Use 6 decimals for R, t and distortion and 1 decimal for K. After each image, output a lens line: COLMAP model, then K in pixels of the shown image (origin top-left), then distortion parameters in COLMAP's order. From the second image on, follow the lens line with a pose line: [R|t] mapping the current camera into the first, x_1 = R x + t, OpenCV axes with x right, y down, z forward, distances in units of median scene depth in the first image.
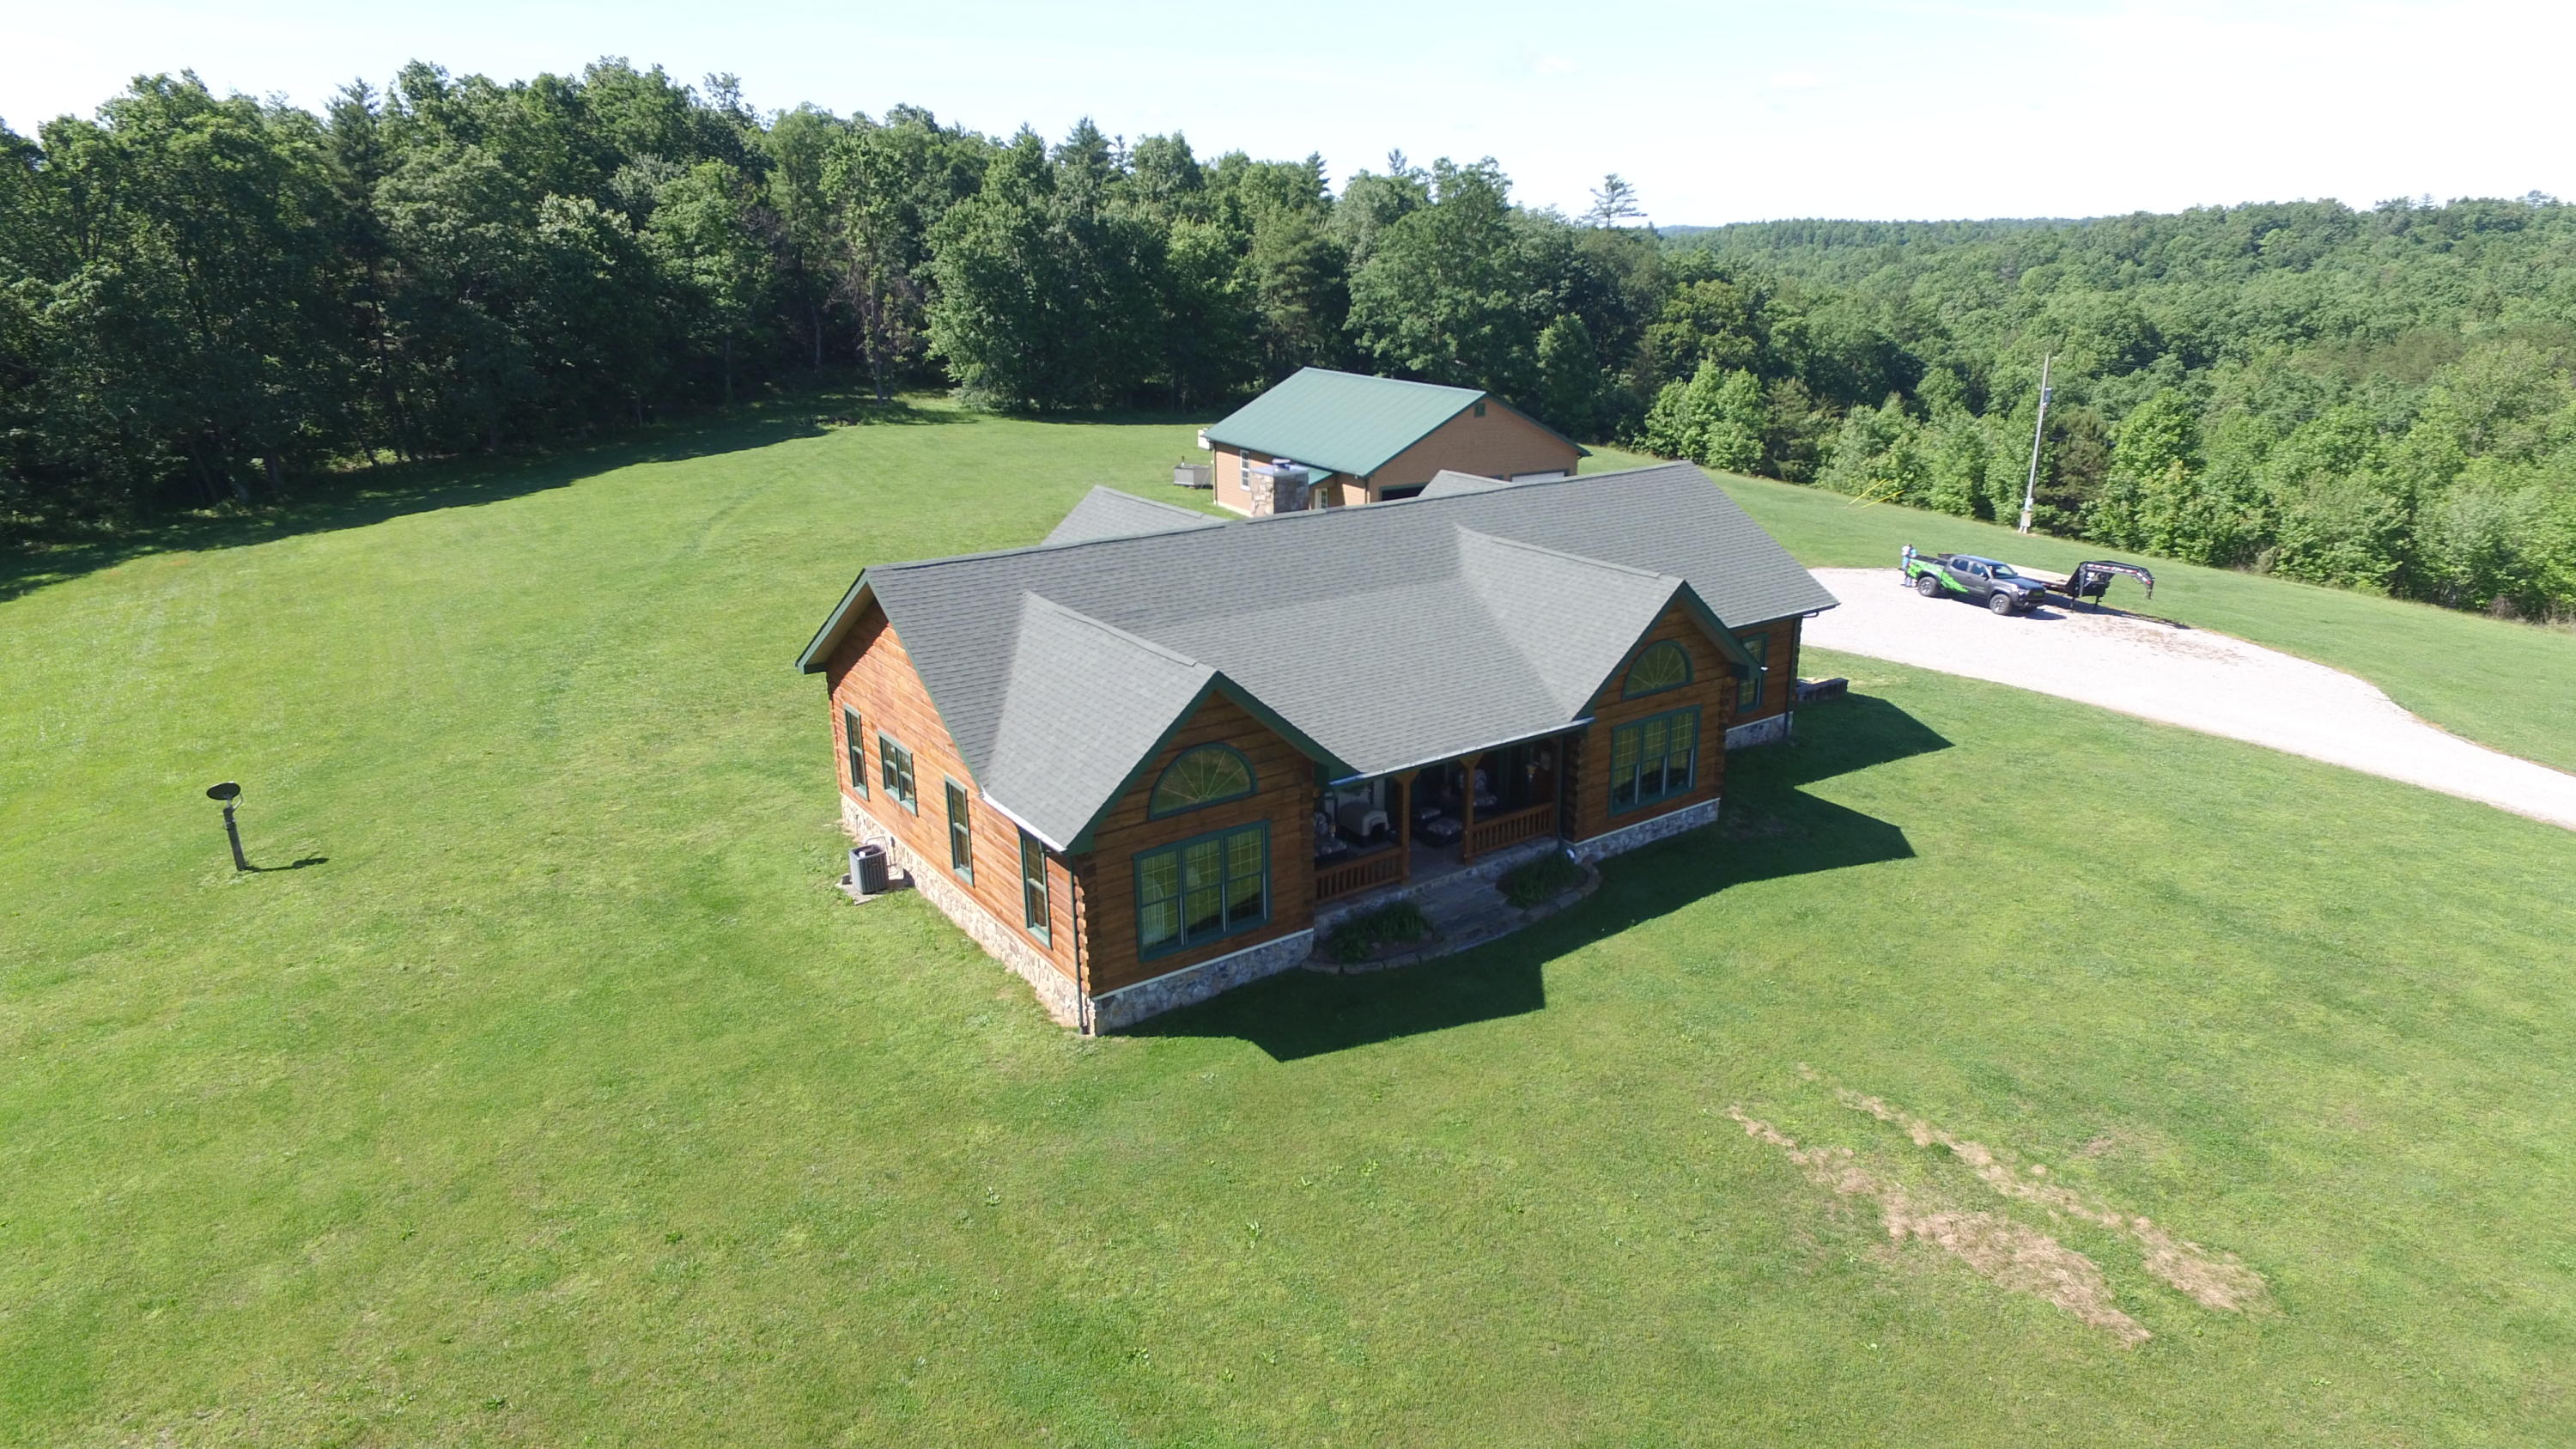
lens RADIAL K [[1488.7, 0, 1270.5], [0, 1488.7, 683.0], [0, 0, 1]] dist [-0.008842, 0.000510]
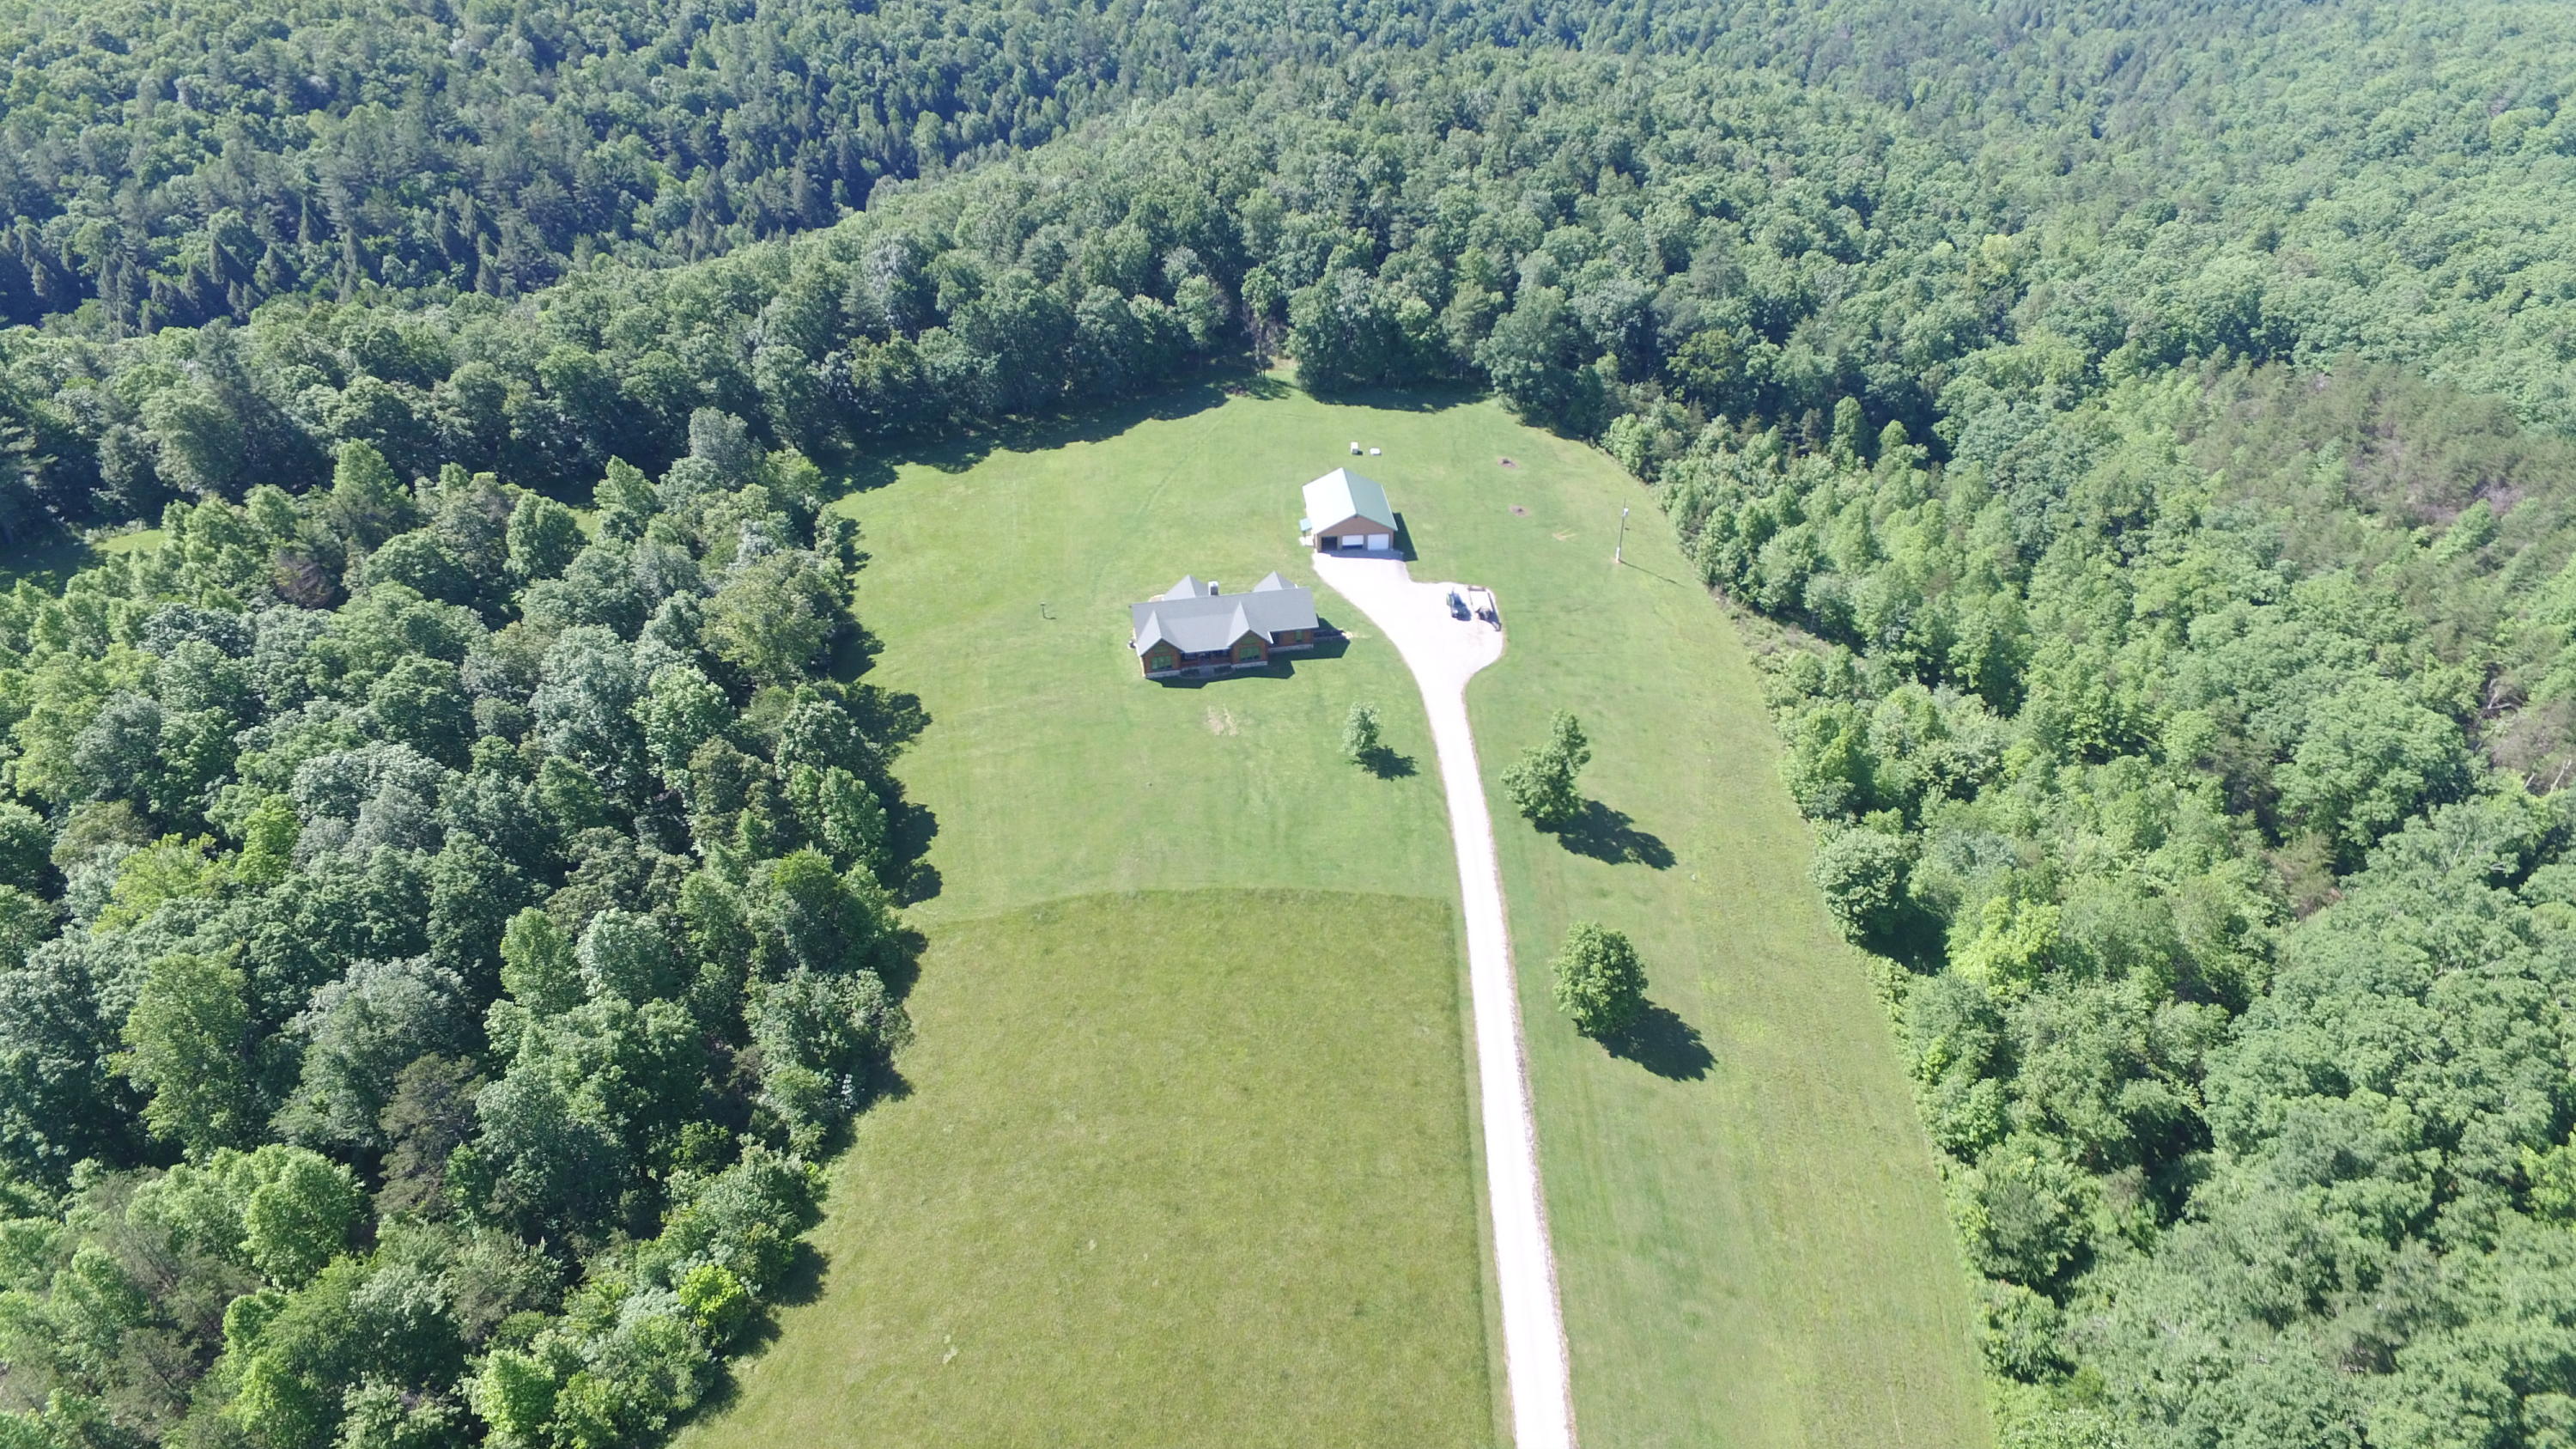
lens RADIAL K [[1488.7, 0, 1270.5], [0, 1488.7, 683.0], [0, 0, 1]] dist [-0.008842, 0.000510]
pose [[0.912336, 0.227327, -0.340537, 2.723751], [-0.118227, 0.942546, 0.312458, -1.954732], [0.392002, -0.244806, 0.886795, -4.899591]]
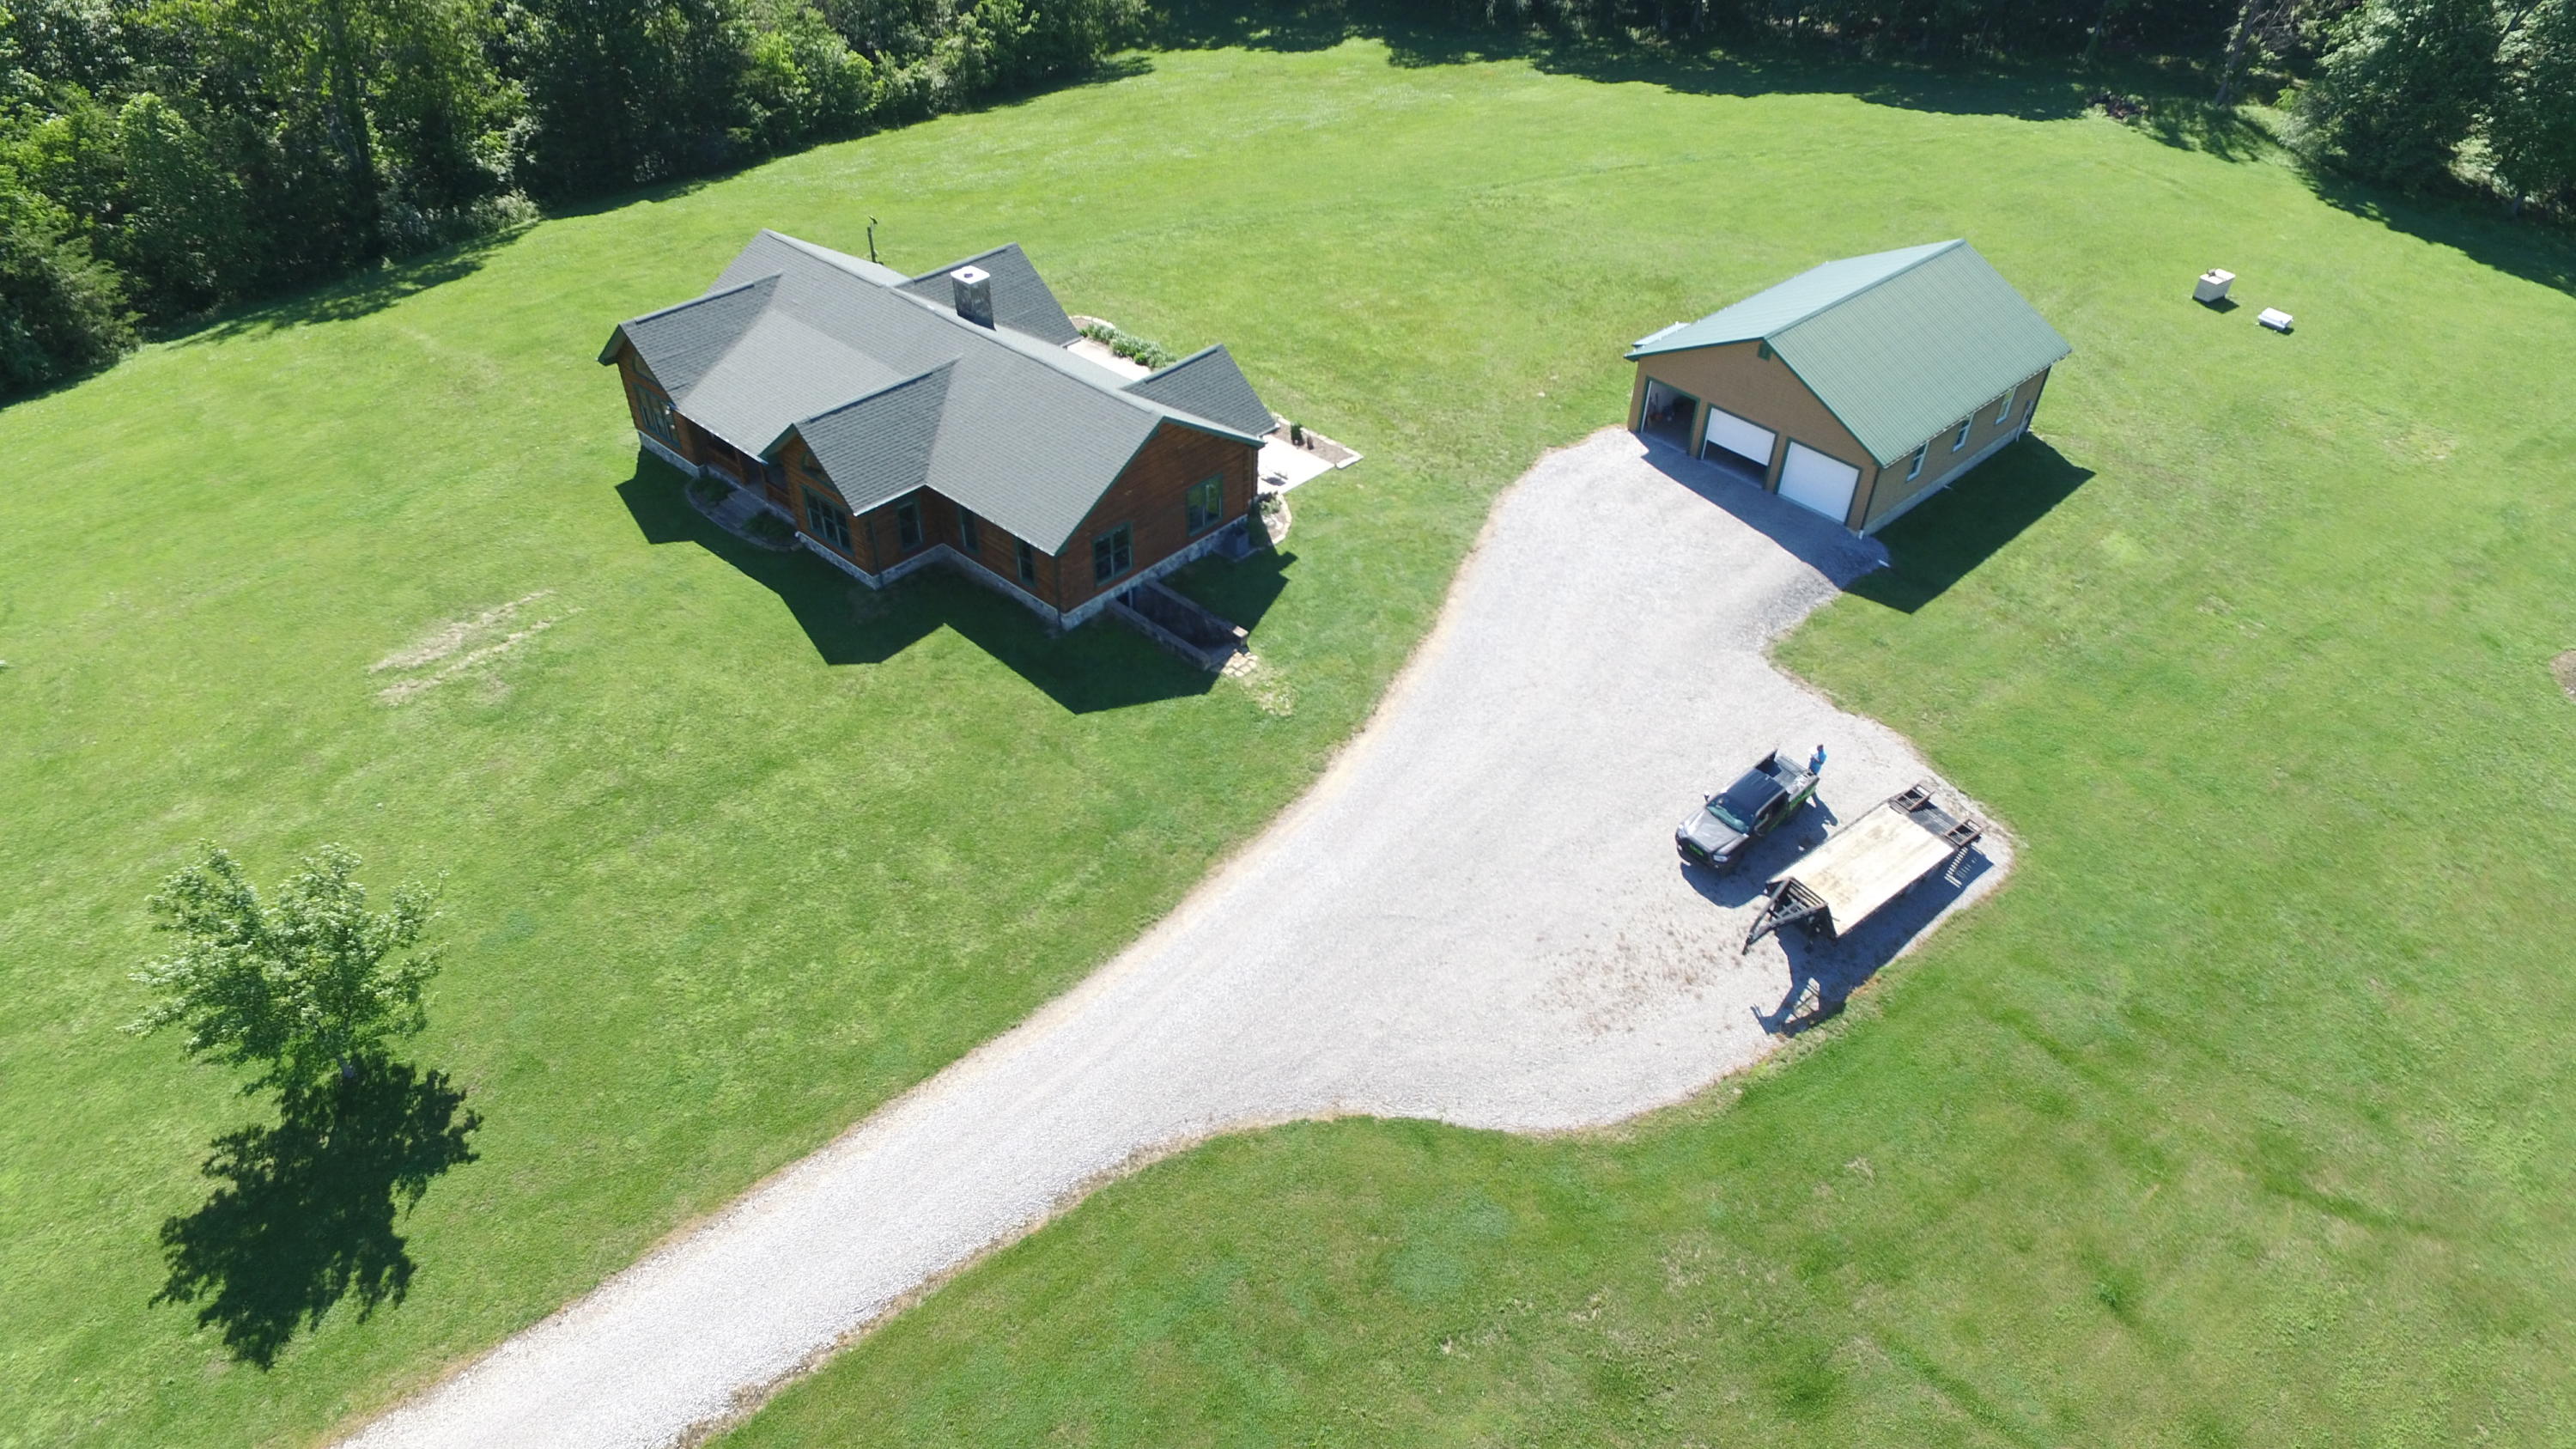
lens RADIAL K [[1488.7, 0, 1270.5], [0, 1488.7, 683.0], [0, 0, 1]] dist [-0.008842, 0.000510]
pose [[0.238818, 0.597734, -0.765297, 1.955959], [-0.296614, 0.795338, 0.528637, -0.917412], [0.924655, 0.100749, 0.367237, 0.983315]]
